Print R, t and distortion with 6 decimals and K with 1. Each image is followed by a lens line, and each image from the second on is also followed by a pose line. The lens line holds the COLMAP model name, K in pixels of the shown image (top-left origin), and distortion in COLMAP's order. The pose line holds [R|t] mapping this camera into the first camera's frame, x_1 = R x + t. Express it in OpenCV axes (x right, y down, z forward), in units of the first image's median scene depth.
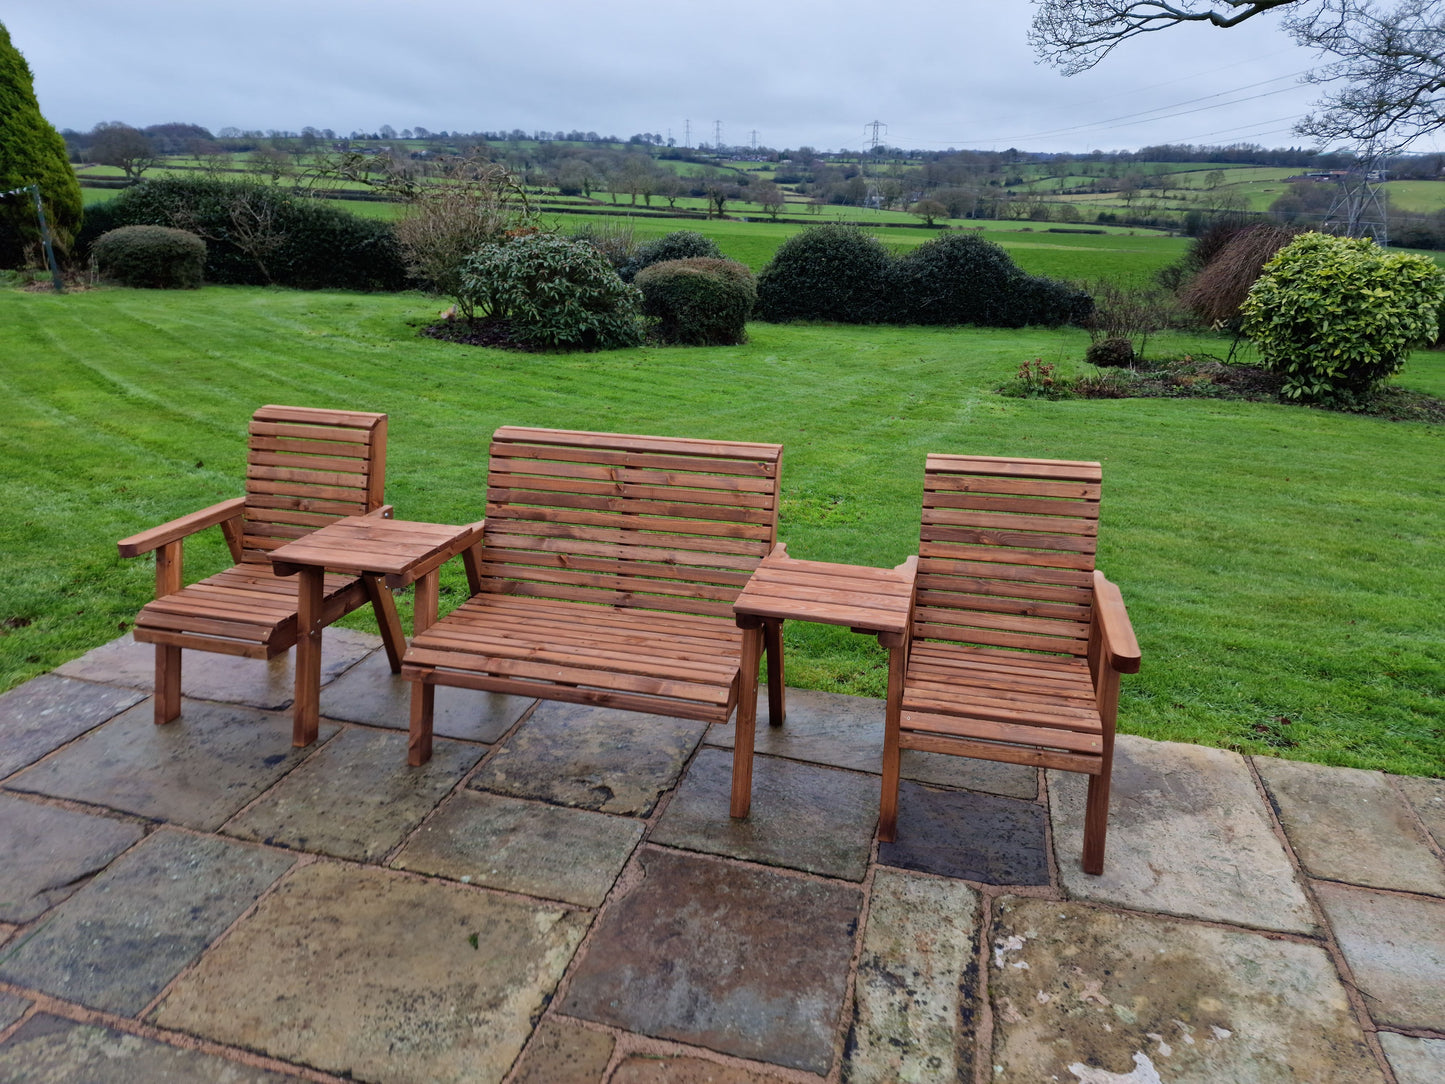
lens RADIAL K [[976.7, 0, 742.3], [0, 976.7, 505.7], [0, 0, 1]] dist [0.086374, -0.075132]
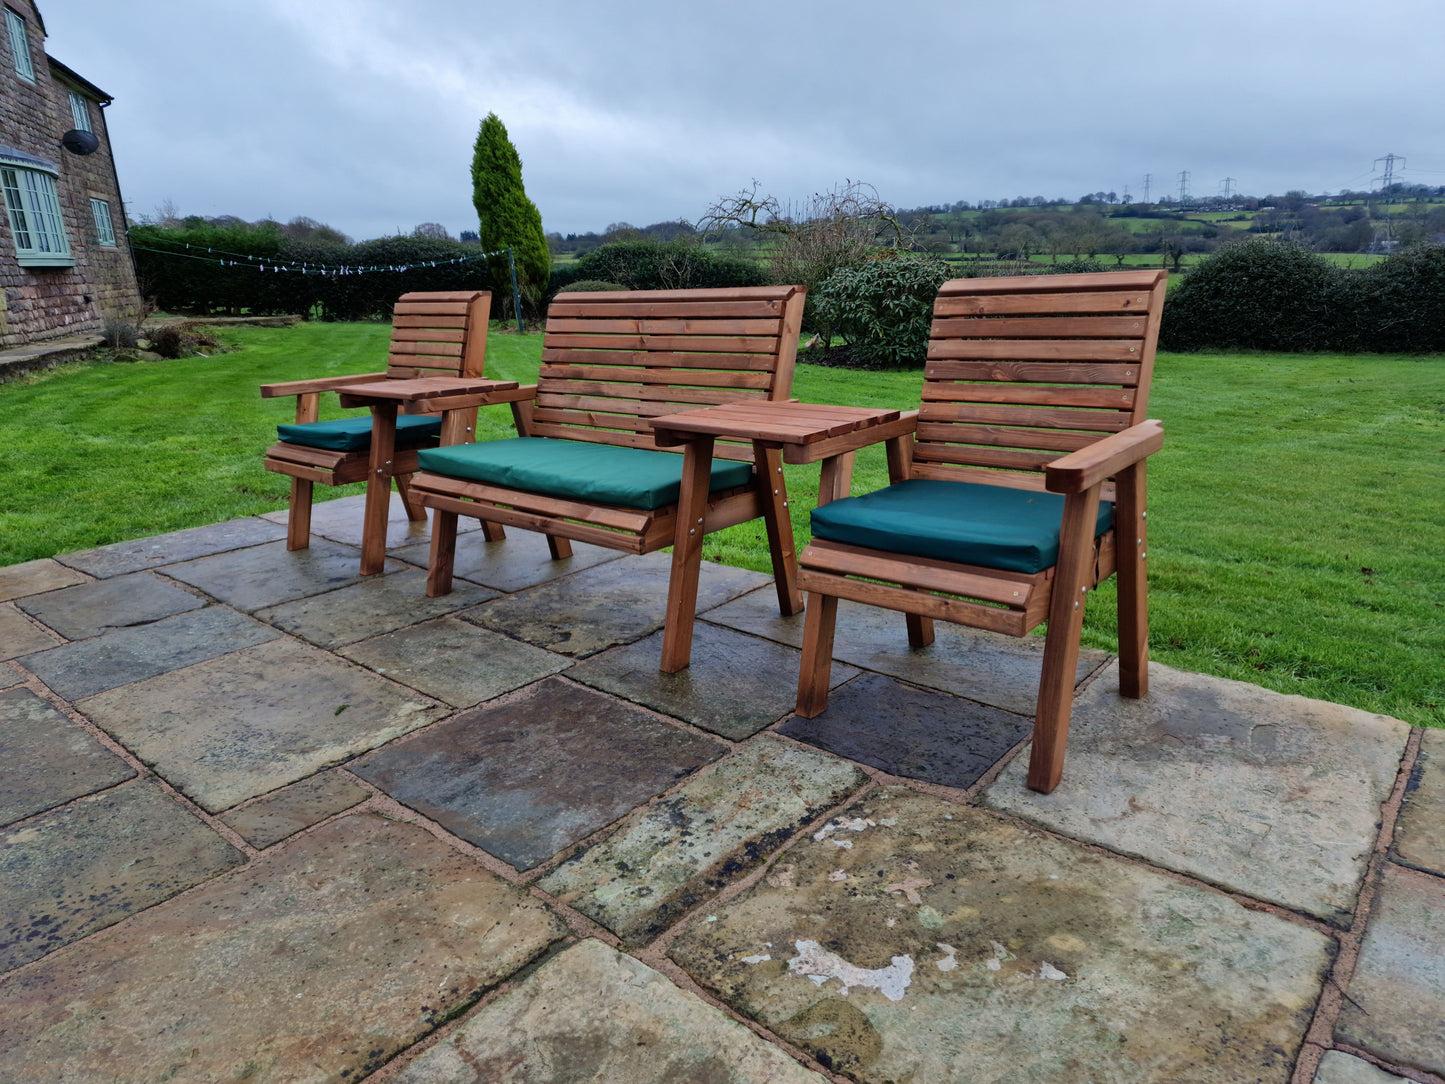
lens RADIAL K [[976.7, 0, 710.3], [0, 976.7, 506.5], [0, 0, 1]] dist [0.086374, -0.075132]
pose [[0.895814, 0.063559, -0.439862, 0.079233], [-0.093381, 0.994545, -0.046468, 0.039447], [0.434509, 0.082702, 0.896863, 0.040751]]
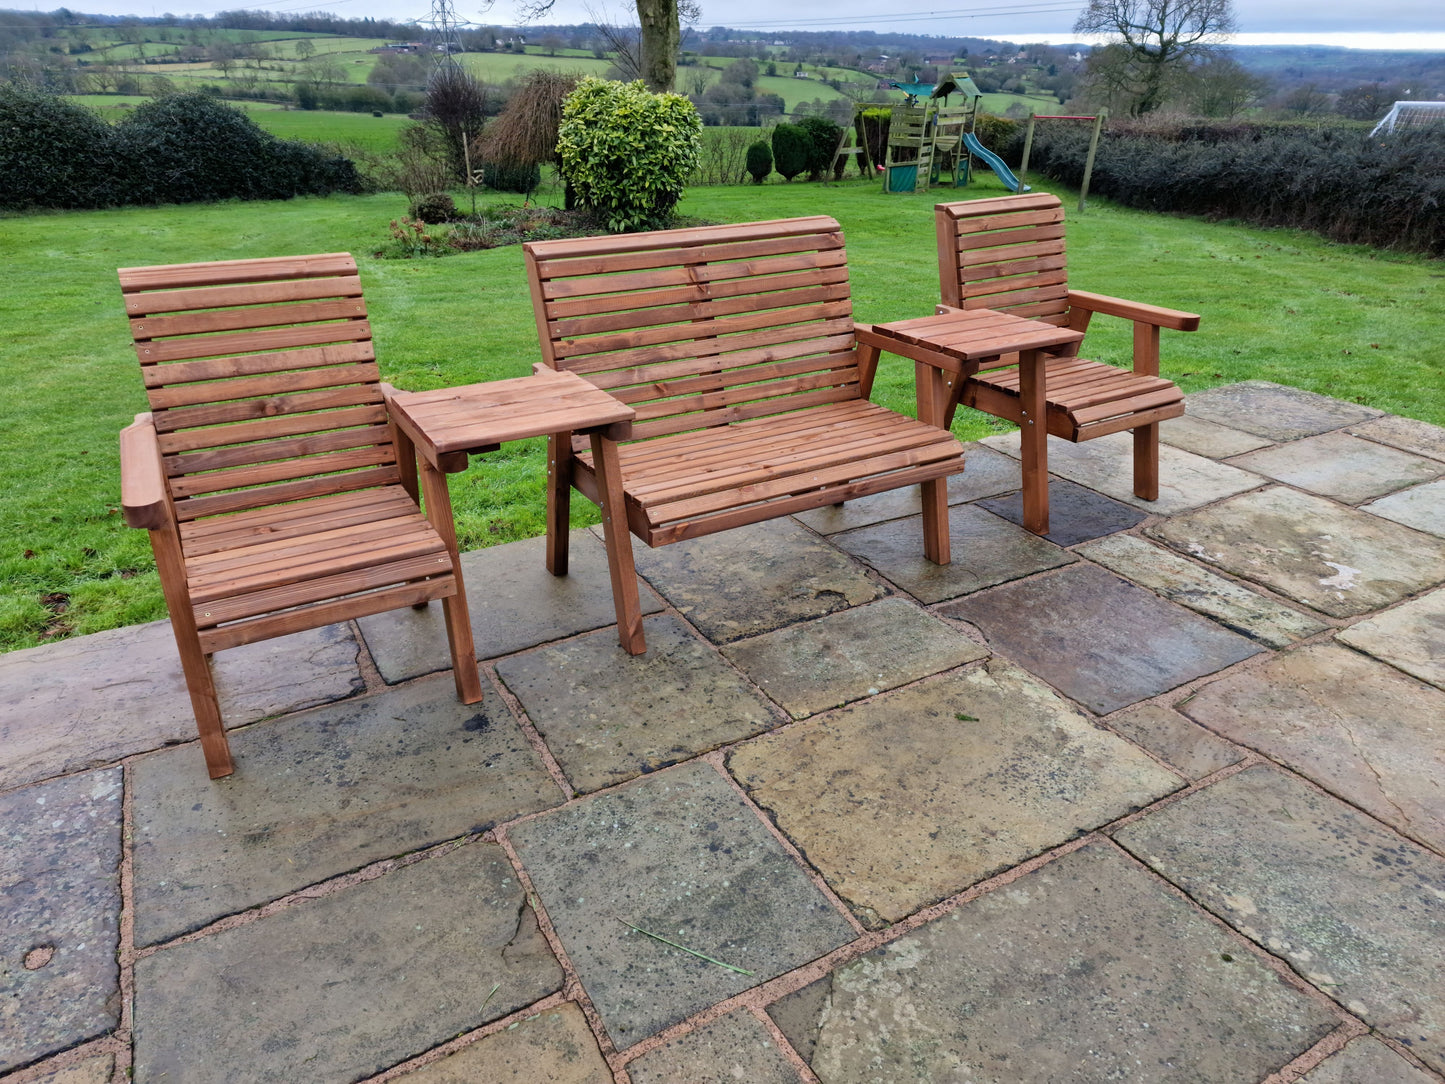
lens RADIAL K [[976.7, 0, 681.7], [0, 976.7, 539.2], [0, 0, 1]] dist [0.086374, -0.075132]
pose [[0.718790, -0.307195, 0.623676, -0.164961], [0.219240, 0.951467, 0.215974, 0.000208], [-0.659753, -0.018505, 0.751255, 0.075534]]
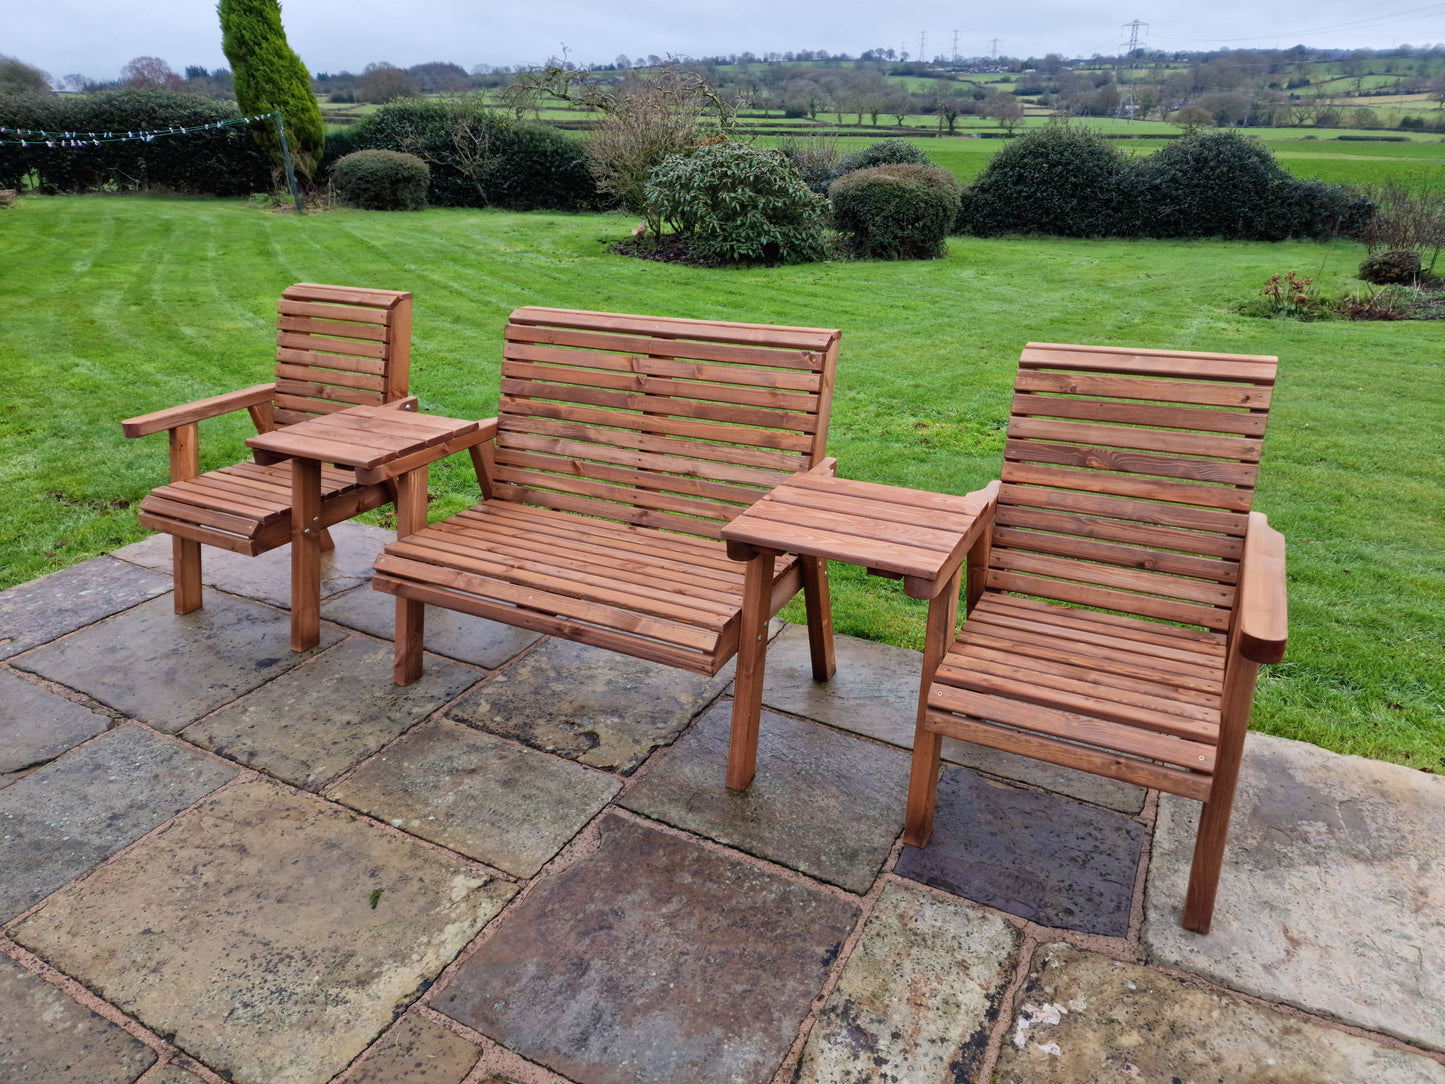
lens RADIAL K [[976.7, 0, 736.1], [0, 976.7, 510.5], [0, 0, 1]] dist [0.086374, -0.075132]
pose [[0.974432, 0.056345, -0.217505, 0.030663], [-0.040377, 0.996199, 0.077180, 0.005216], [0.221027, -0.066424, 0.973003, 0.044425]]
